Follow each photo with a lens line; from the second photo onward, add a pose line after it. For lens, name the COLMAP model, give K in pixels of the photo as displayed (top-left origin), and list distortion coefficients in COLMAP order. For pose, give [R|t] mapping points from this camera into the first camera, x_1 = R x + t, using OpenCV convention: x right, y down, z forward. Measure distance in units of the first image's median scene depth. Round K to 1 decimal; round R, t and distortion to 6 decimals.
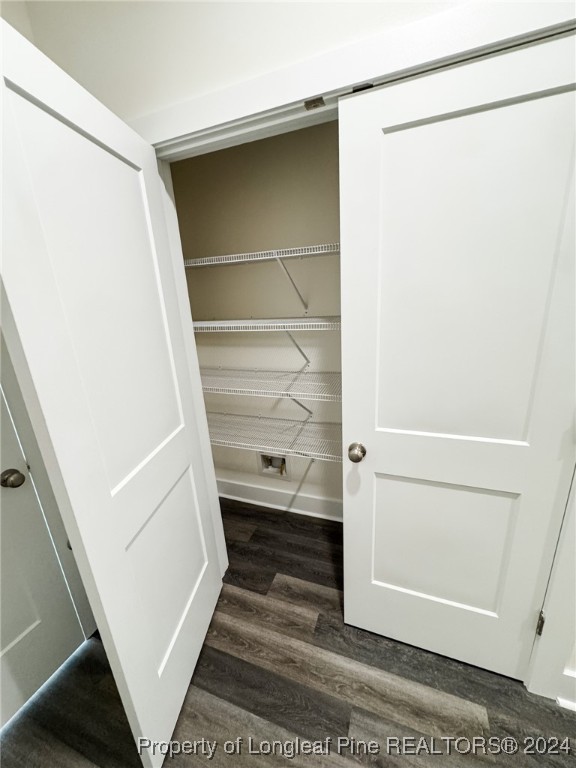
lens RADIAL K [[307.6, 0, 291.8], [0, 307.6, 381.9], [0, 0, 1]] dist [-0.005941, 0.000340]
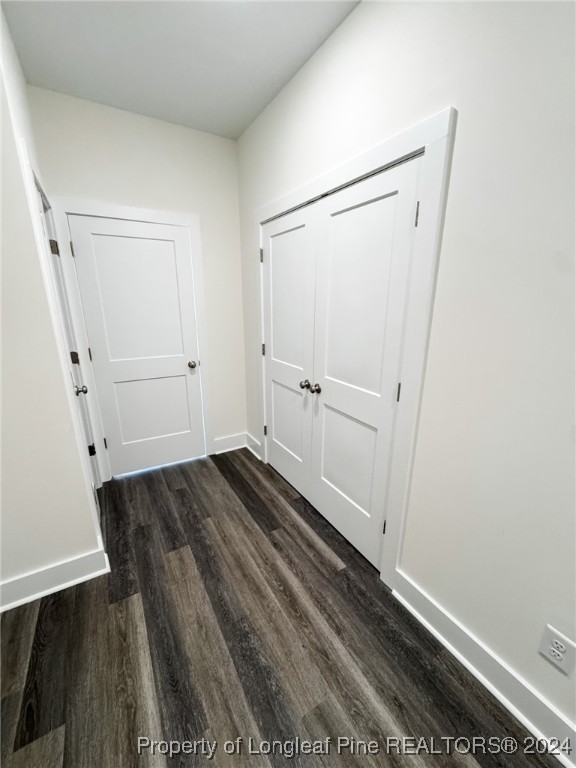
lens RADIAL K [[307.6, 0, 291.4], [0, 307.6, 383.3], [0, 0, 1]] dist [-0.005941, 0.000340]
pose [[0.784697, 0.222093, -0.578727, 1.073746], [-0.219513, 0.972673, 0.075636, 0.095300], [0.579711, 0.067687, 0.812006, -0.485591]]
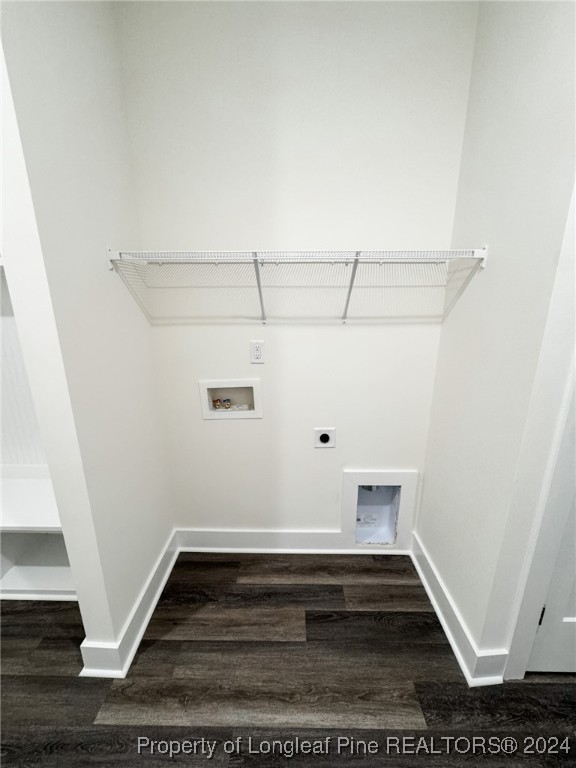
lens RADIAL K [[307.6, 0, 288.0], [0, 307.6, 382.4], [0, 0, 1]] dist [-0.005941, 0.000340]
pose [[-0.939934, 0.140691, -0.311014, 0.511450], [-0.044745, 0.852473, 0.520852, -0.142606], [0.338411, 0.503483, -0.794974, 0.363333]]
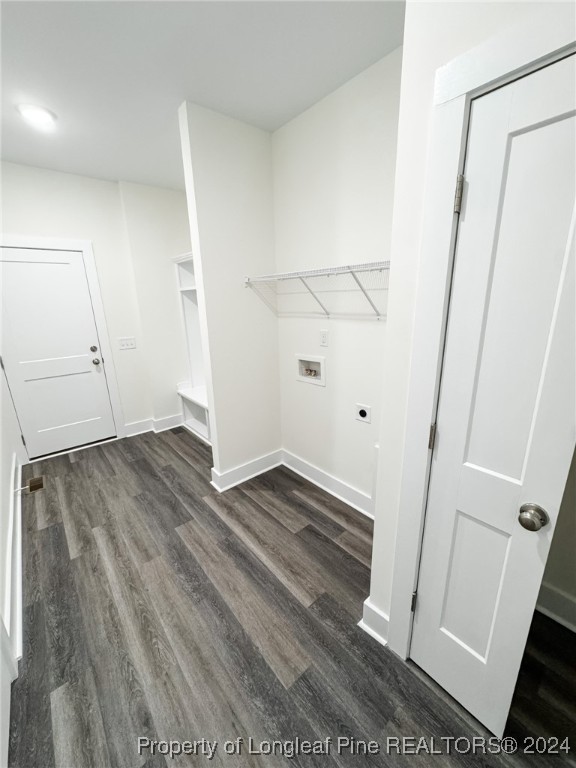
lens RADIAL K [[307.6, 0, 289.8], [0, 307.6, 383.4], [0, 0, 1]] dist [-0.005941, 0.000340]
pose [[-0.869466, -0.056174, 0.490788, -0.581215], [0.205465, 0.862375, 0.462702, -0.231074], [-0.449235, 0.503143, -0.738264, 0.826762]]
